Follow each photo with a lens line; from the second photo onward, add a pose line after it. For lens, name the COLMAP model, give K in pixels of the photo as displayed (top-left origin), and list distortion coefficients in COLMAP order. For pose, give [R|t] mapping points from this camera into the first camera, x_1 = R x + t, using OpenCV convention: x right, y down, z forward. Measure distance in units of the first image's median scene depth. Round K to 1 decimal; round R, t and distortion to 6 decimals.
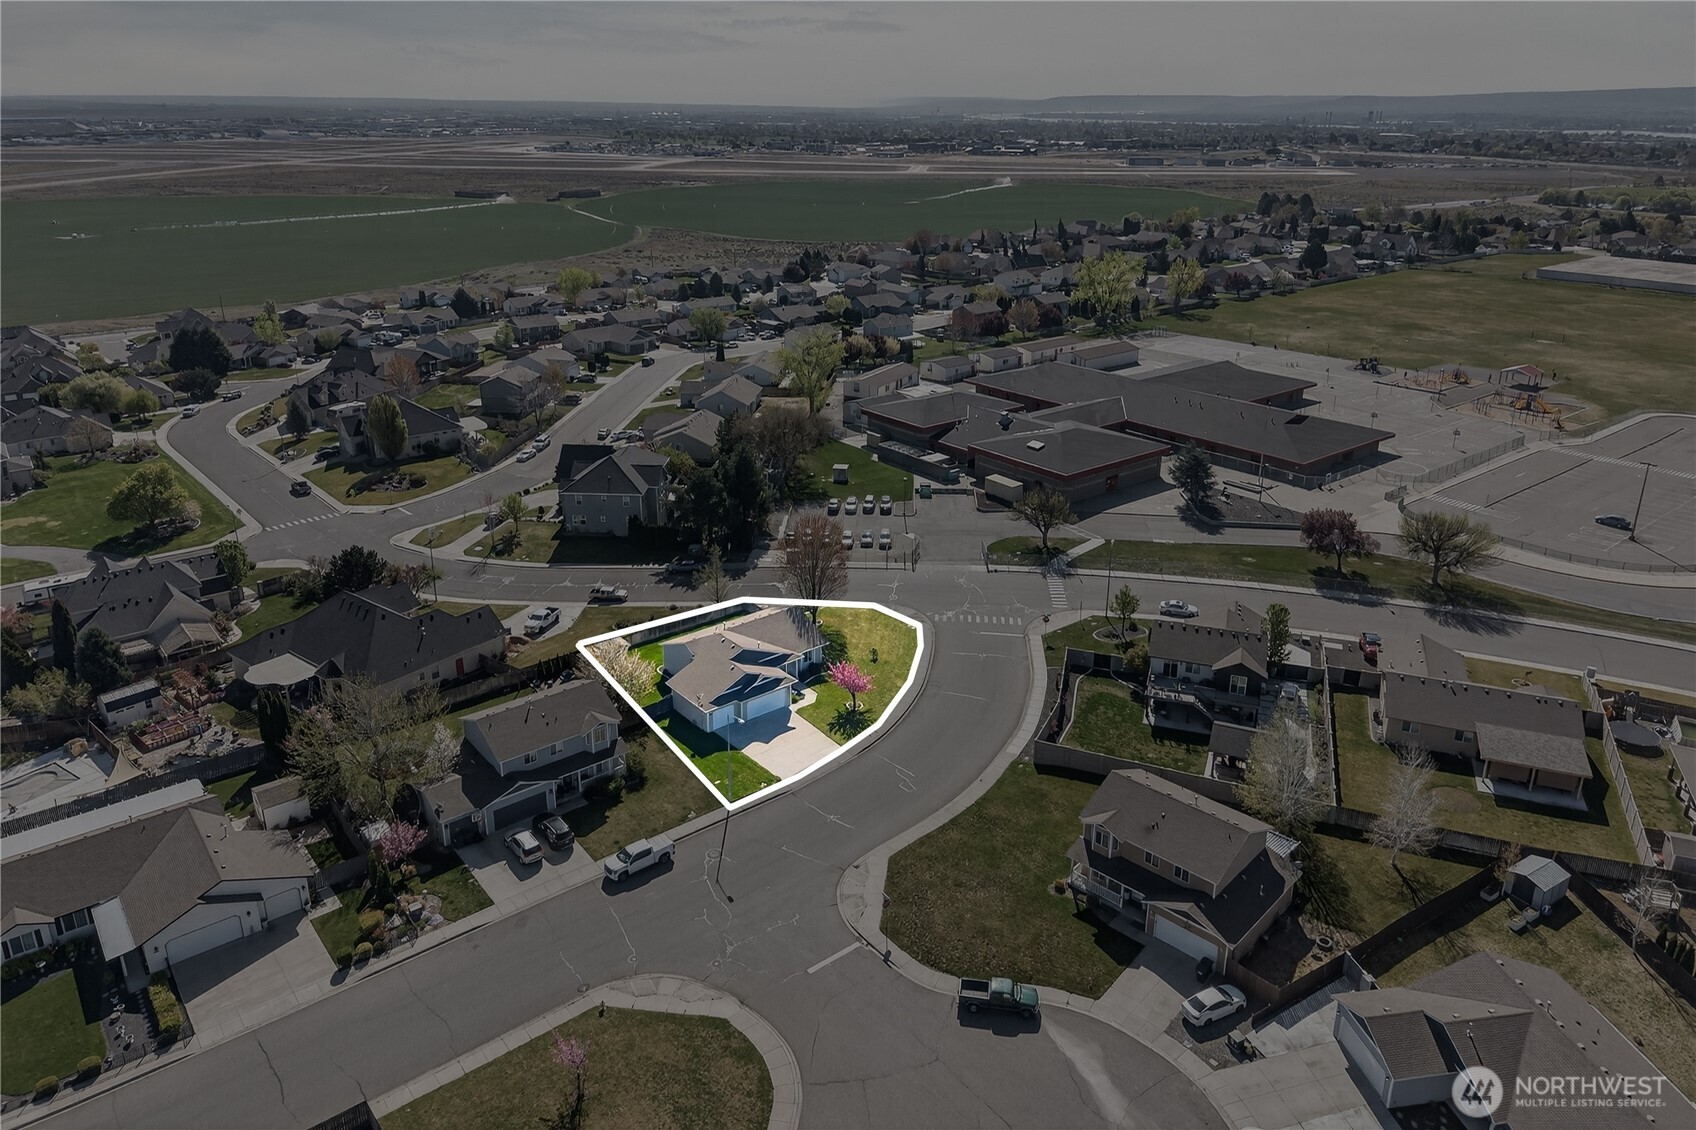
lens RADIAL K [[1070.4, 0, 848.0], [0, 1070.4, 565.0], [0, 0, 1]] dist [0.019228, -0.000248]
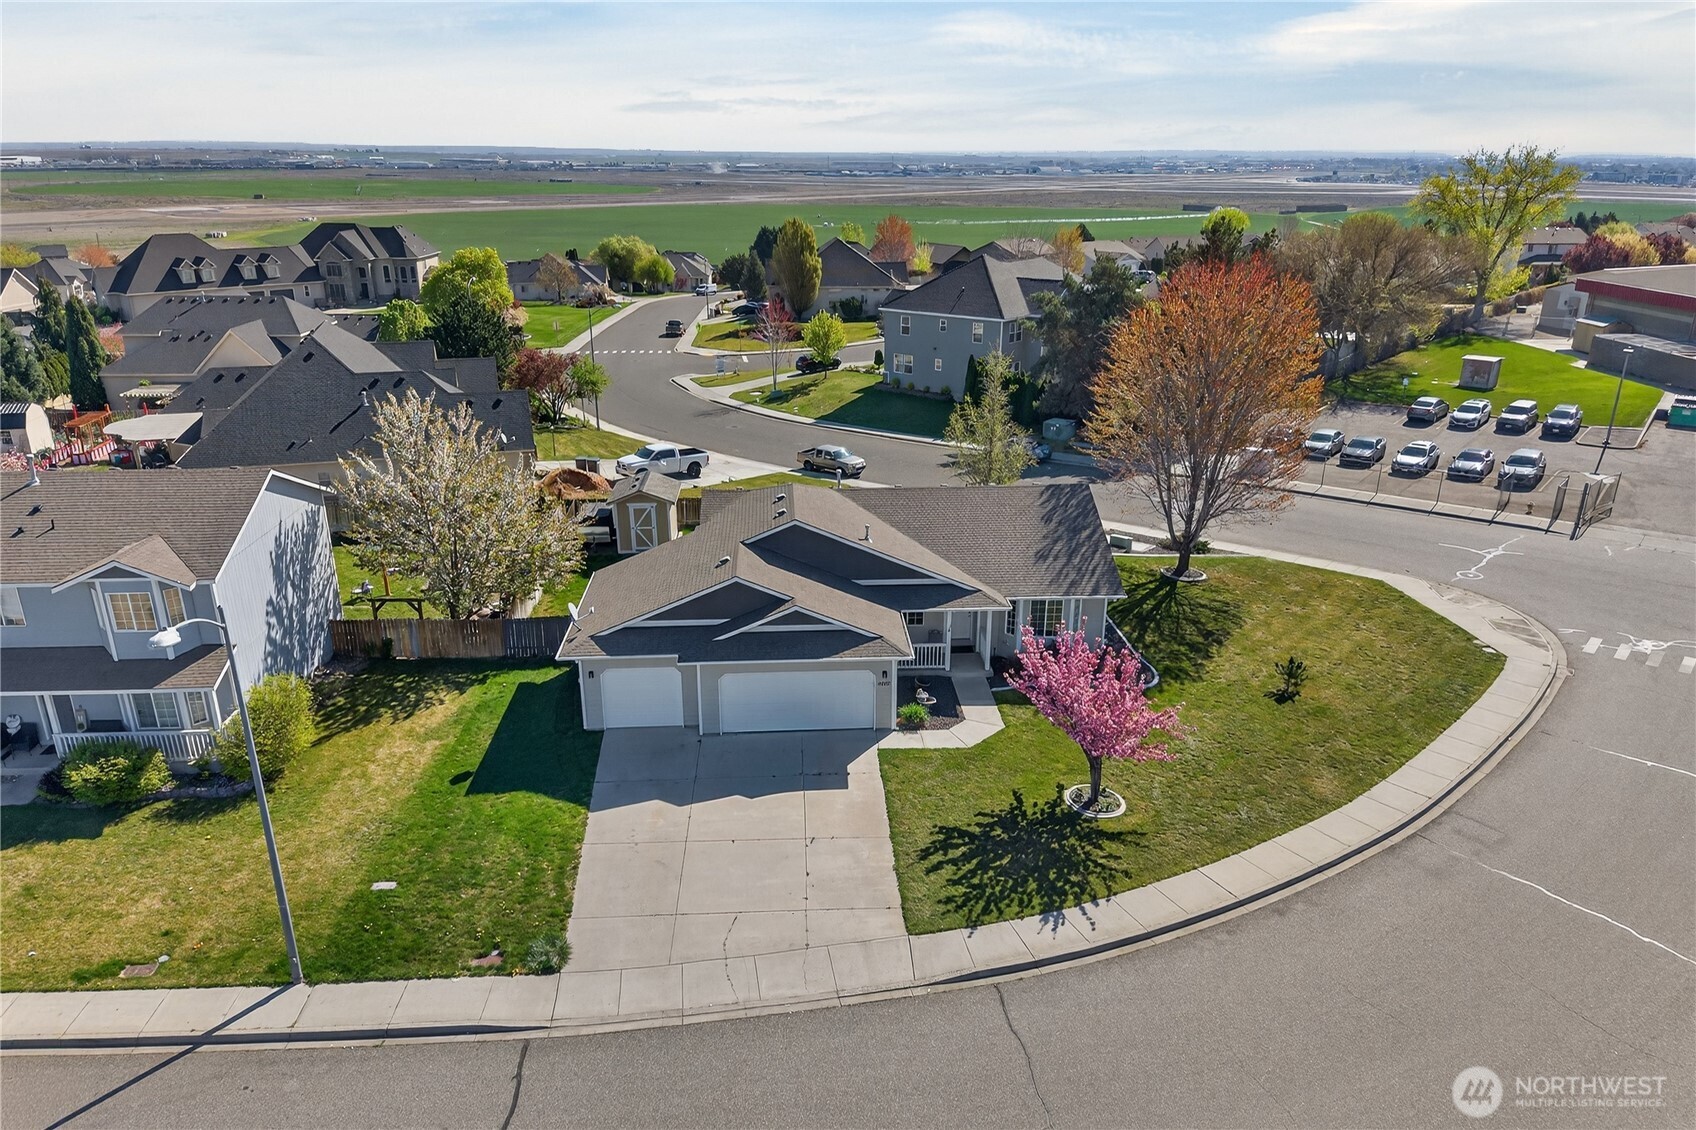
lens RADIAL K [[1070.4, 0, 848.0], [0, 1070.4, 565.0], [0, 0, 1]] dist [0.019228, -0.000248]
pose [[0.791502, 0.187269, -0.581769, 0.104177], [-0.216839, 0.976019, 0.019166, 0.077713], [0.571407, 0.110980, 0.813128, 0.711654]]
